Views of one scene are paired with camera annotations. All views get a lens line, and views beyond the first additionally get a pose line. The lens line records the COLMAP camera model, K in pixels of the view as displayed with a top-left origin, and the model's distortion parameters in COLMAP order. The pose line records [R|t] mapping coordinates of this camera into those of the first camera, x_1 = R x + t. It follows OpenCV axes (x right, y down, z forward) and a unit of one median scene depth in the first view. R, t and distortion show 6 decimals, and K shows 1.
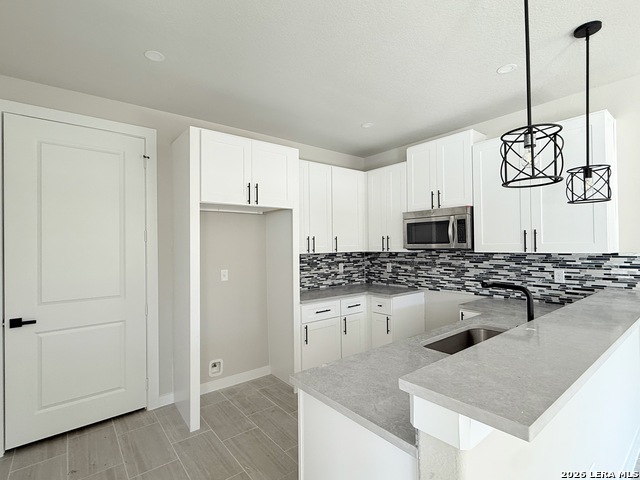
lens RADIAL K [[317.4, 0, 310.9], [0, 317.4, 243.1], [0, 0, 1]] dist [0.037848, -0.000614]
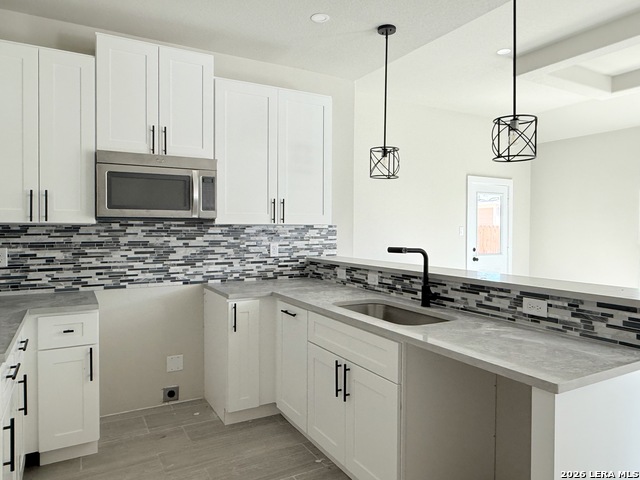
lens RADIAL K [[449.3, 0, 313.3], [0, 449.3, 232.8], [0, 0, 1]] dist [-0.006756, -0.002683]
pose [[0.140781, 0.003174, 0.990036, -0.436072], [-0.017013, 0.999855, -0.000786, 0.041396], [-0.989895, -0.016733, 0.140814, 0.568650]]
